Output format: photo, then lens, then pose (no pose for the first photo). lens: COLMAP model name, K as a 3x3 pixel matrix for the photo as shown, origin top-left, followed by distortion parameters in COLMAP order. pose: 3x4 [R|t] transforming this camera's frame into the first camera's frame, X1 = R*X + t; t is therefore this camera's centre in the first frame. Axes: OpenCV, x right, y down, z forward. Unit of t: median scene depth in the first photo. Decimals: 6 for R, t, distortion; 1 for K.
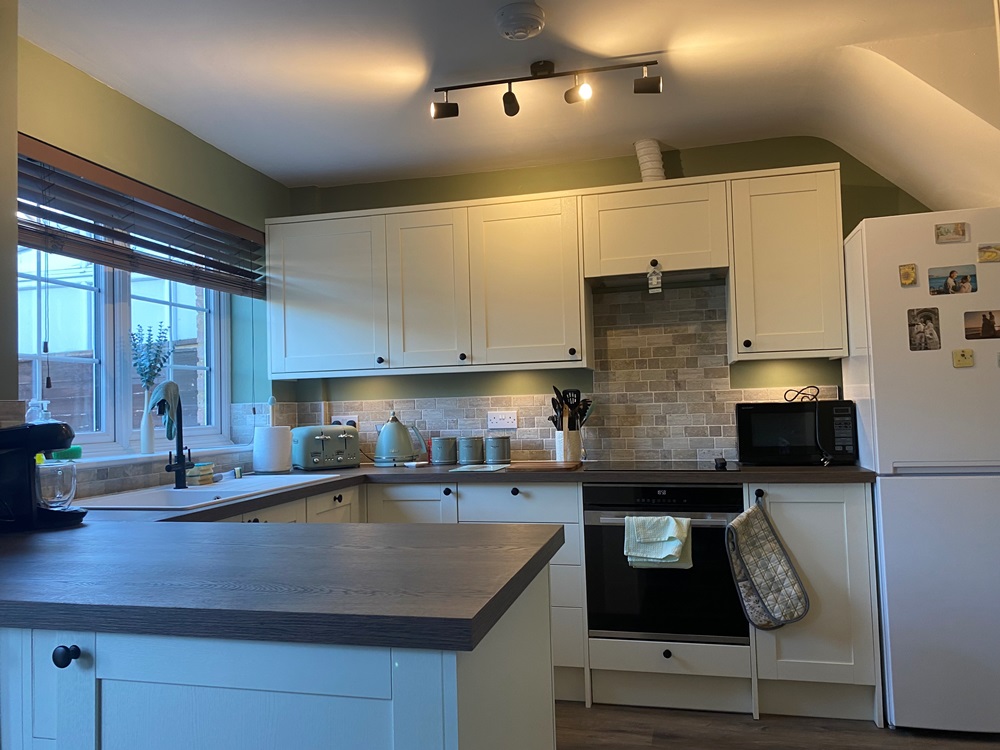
lens RADIAL K [[751.2, 0, 503.6], [0, 751.2, 384.4], [0, 0, 1]] dist [0.094253, -0.168509]
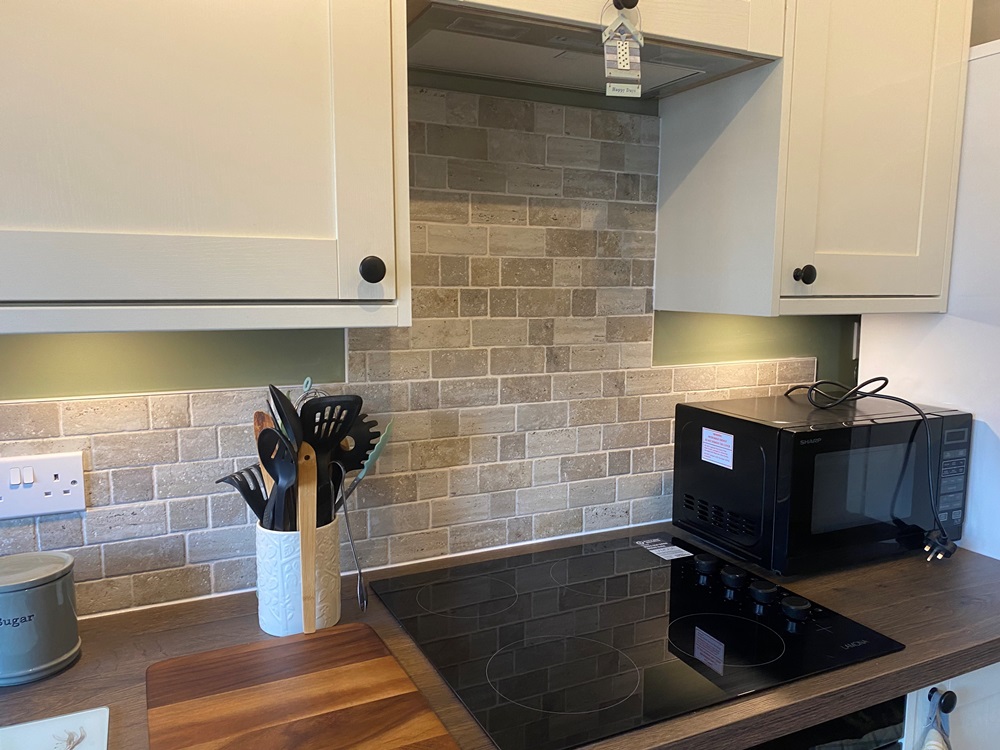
lens RADIAL K [[751.2, 0, 503.6], [0, 751.2, 384.4], [0, 0, 1]] dist [0.094253, -0.168509]
pose [[0.762674, -0.055394, 0.644406, -0.047540], [-0.049228, 0.988464, 0.143233, -0.041325], [-0.644907, -0.140963, 0.751149, 0.714139]]
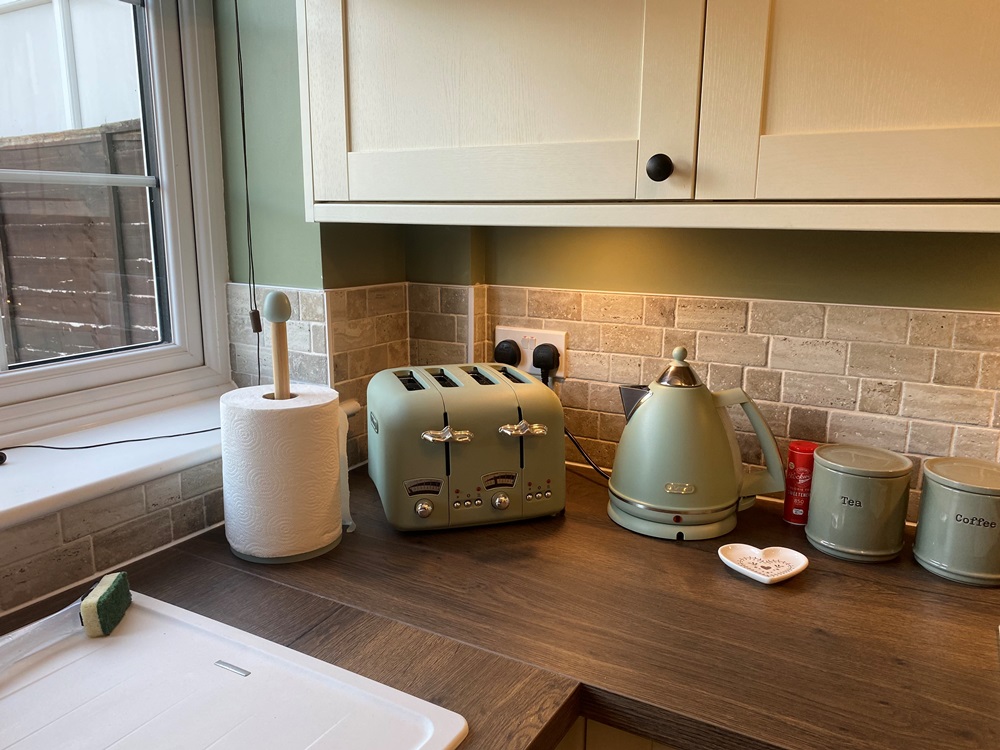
lens RADIAL K [[751.2, 0, 503.6], [0, 751.2, 384.4], [0, 0, 1]] dist [0.094253, -0.168509]
pose [[0.961736, 0.095694, -0.256721, -0.142497], [-0.028751, 0.967096, 0.252783, -0.024647], [0.272464, -0.235730, 0.932842, 0.728037]]
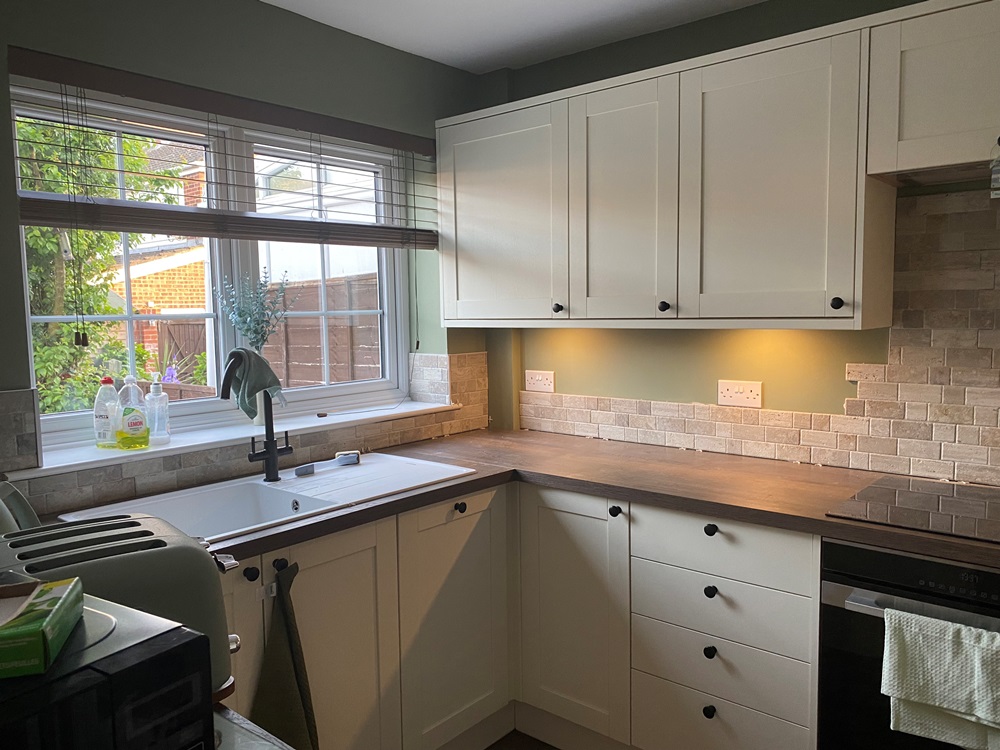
lens RADIAL K [[751.2, 0, 503.6], [0, 751.2, 384.4], [0, 0, 1]] dist [0.094253, -0.168509]
pose [[0.890094, 0.060443, -0.451751, 0.124620], [0.004571, 0.989934, 0.141457, -0.062166], [0.455754, -0.127975, 0.880858, 0.320981]]
